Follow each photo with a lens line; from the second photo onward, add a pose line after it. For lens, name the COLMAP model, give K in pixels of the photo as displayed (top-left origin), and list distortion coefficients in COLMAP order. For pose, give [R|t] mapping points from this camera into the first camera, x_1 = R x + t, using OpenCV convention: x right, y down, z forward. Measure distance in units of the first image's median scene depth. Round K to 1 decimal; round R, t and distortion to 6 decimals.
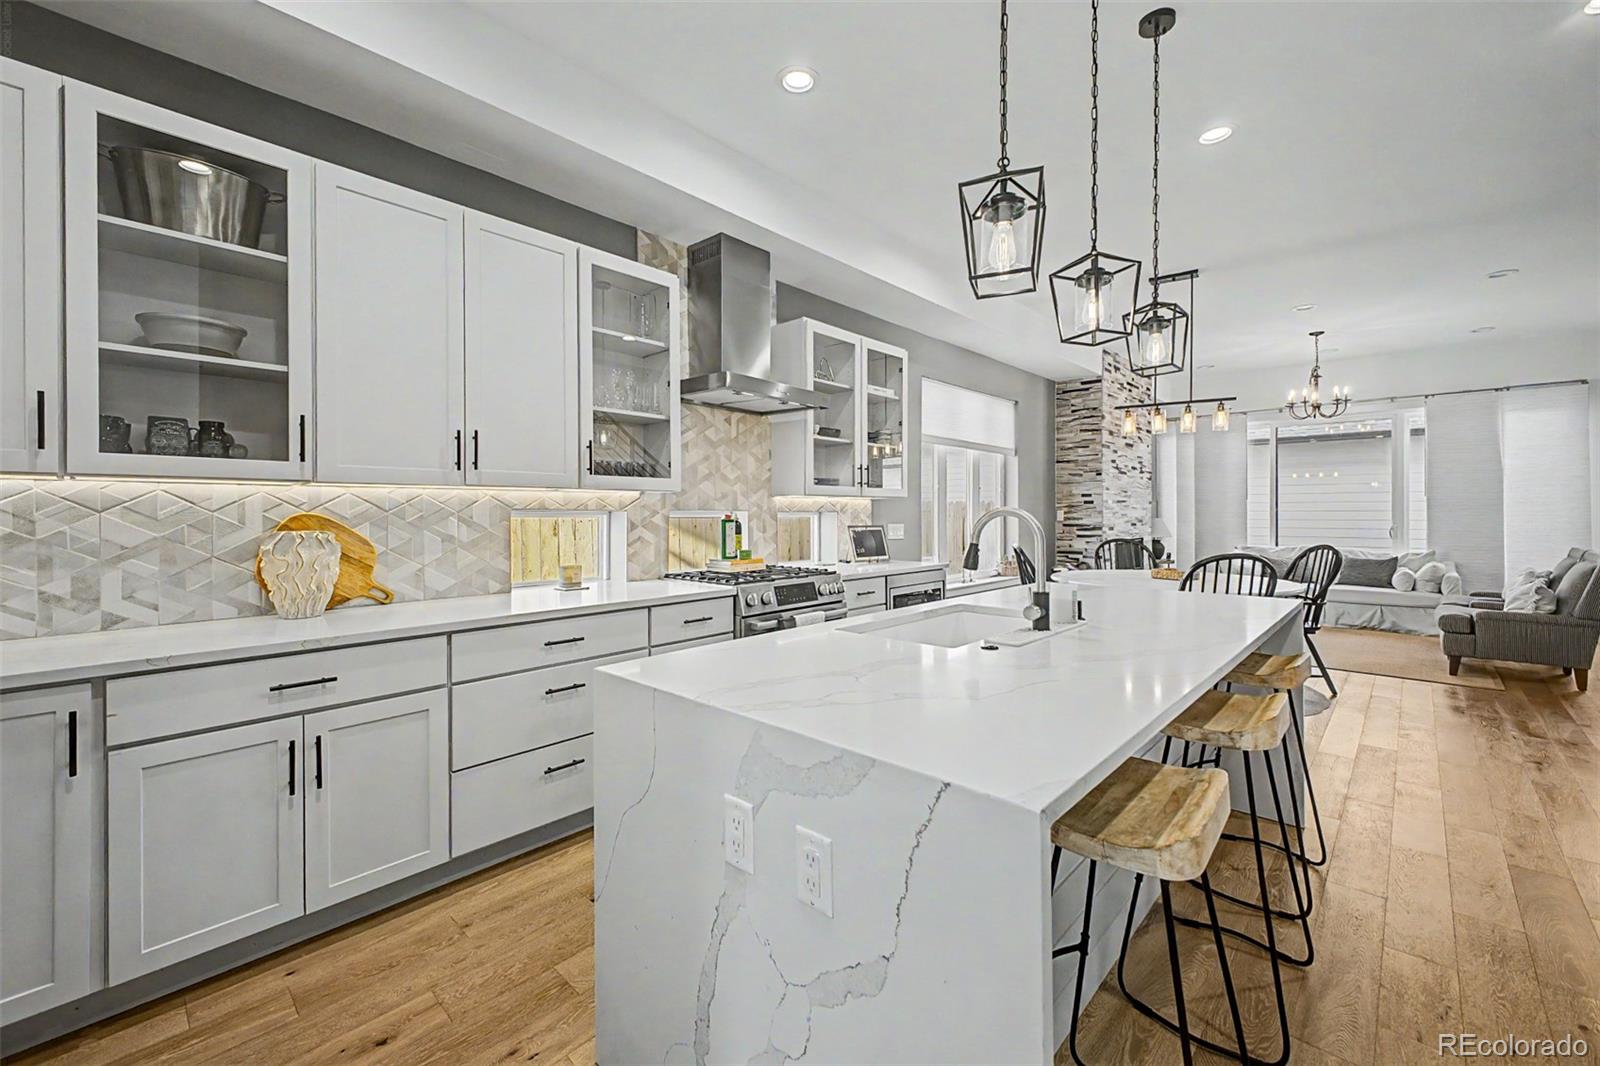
lens RADIAL K [[641.2, 0, 802.1], [0, 641.2, 517.3], [0, 0, 1]] dist [0.001950, 0.000324]
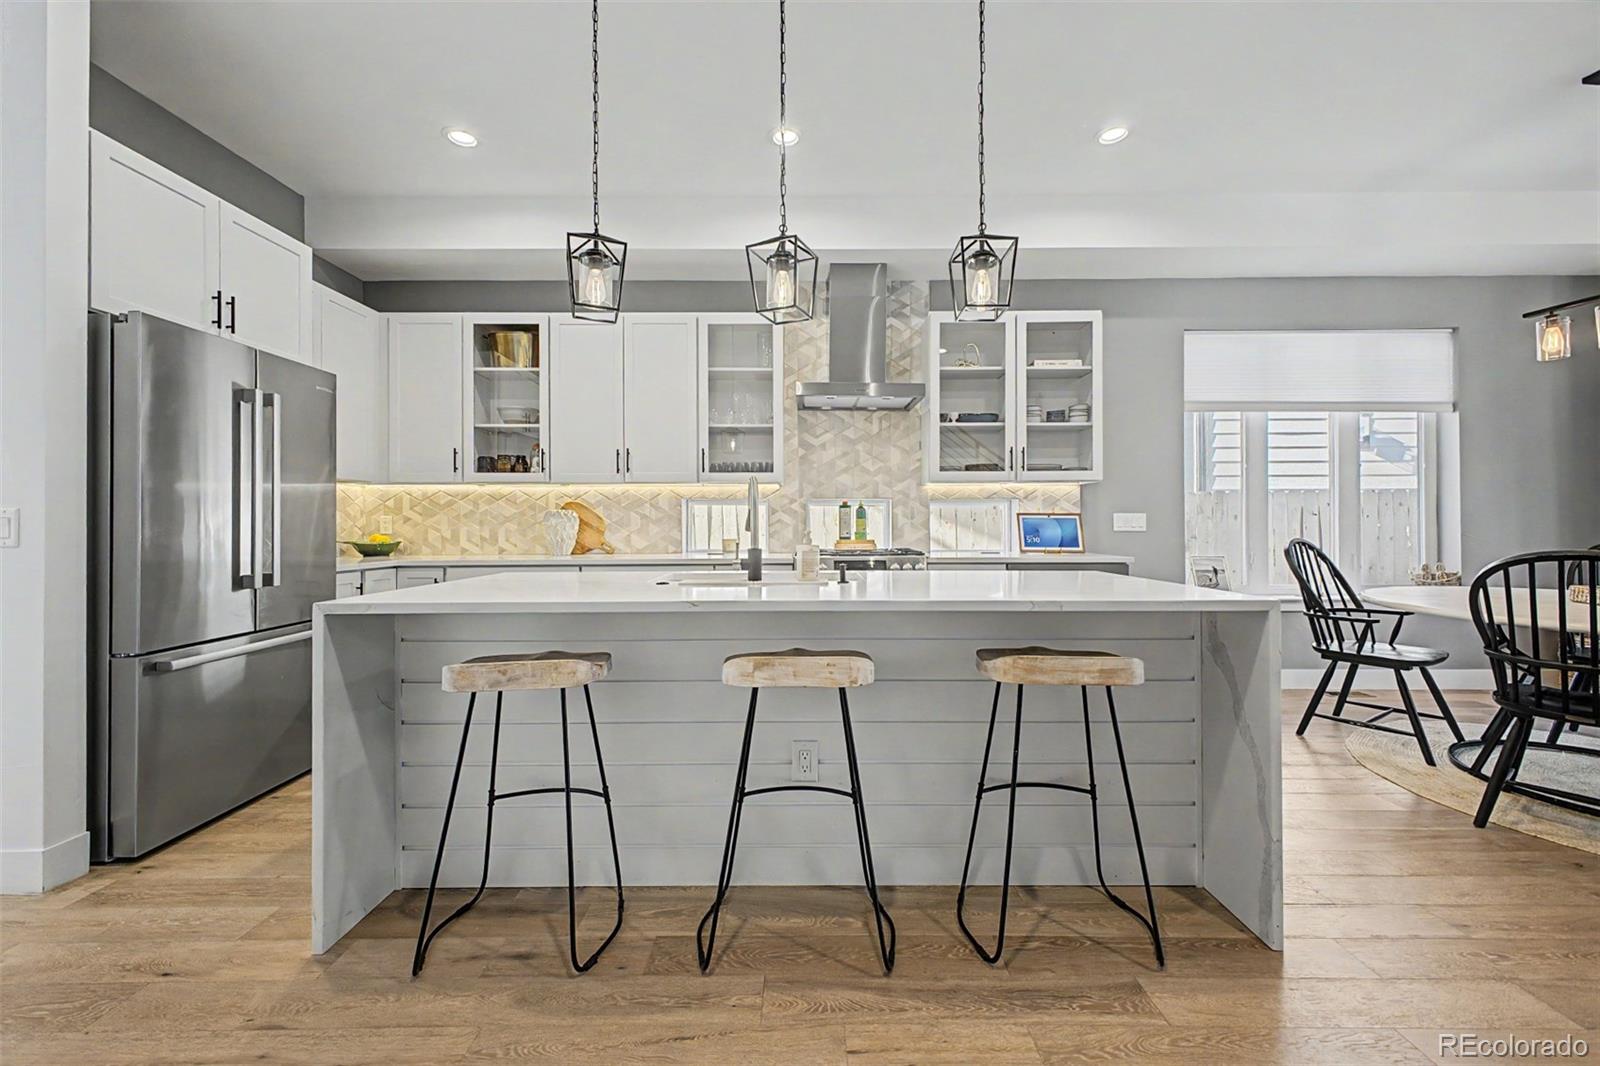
lens RADIAL K [[633.8, 0, 803.5], [0, 633.8, 520.5], [0, 0, 1]] dist [0.008640, -0.000285]
pose [[0.681322, -0.003621, -0.731975, 0.538258], [-0.004267, 0.999951, -0.008919, 0.033158], [0.731972, 0.009200, 0.681273, 0.127003]]
